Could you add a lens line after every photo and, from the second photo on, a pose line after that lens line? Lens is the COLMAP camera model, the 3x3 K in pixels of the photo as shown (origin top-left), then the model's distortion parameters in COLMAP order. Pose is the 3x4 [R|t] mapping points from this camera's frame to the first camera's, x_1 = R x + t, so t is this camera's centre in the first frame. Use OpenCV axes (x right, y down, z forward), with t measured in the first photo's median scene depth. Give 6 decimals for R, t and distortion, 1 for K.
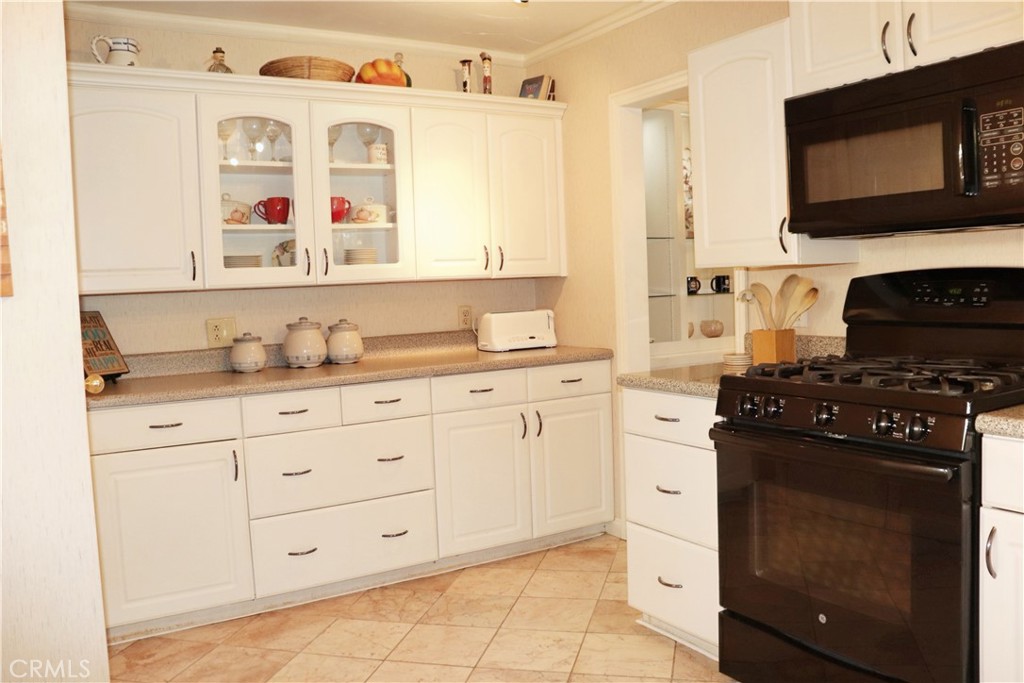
lens RADIAL K [[846.0, 0, 510.3], [0, 846.0, 338.8], [0, 0, 1]] dist [-0.170450, 0.153758]
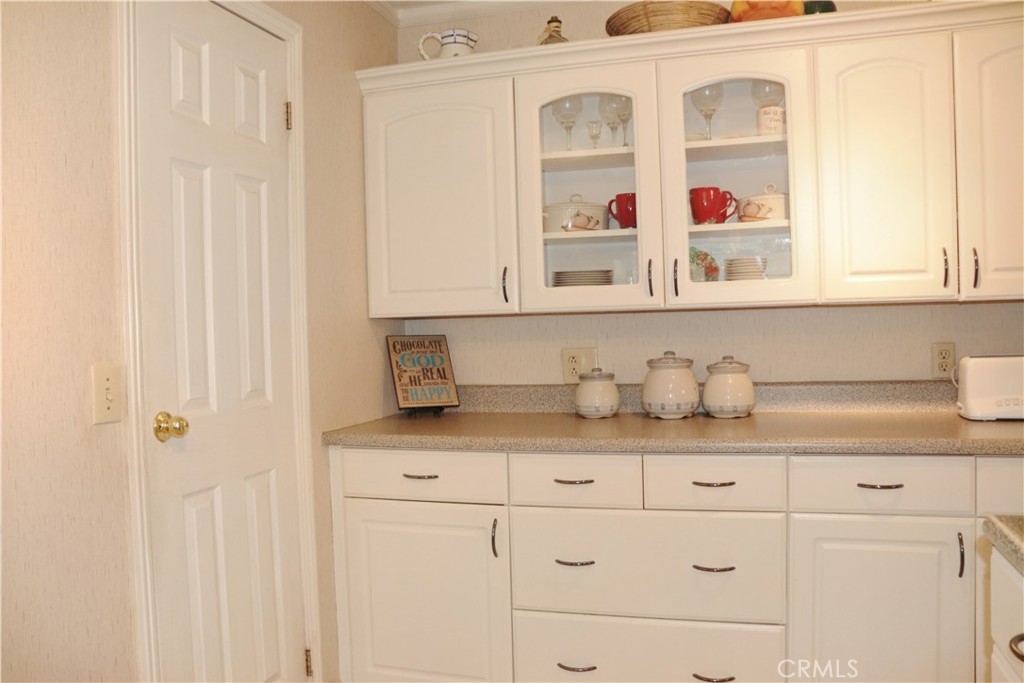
lens RADIAL K [[846.0, 0, 518.3], [0, 846.0, 343.9], [0, 0, 1]] dist [-0.170450, 0.153758]
pose [[0.659944, 0.040787, -0.750207, 0.237147], [-0.044994, 0.998879, 0.014727, -0.038723], [0.749967, 0.024036, 0.661039, 0.413843]]
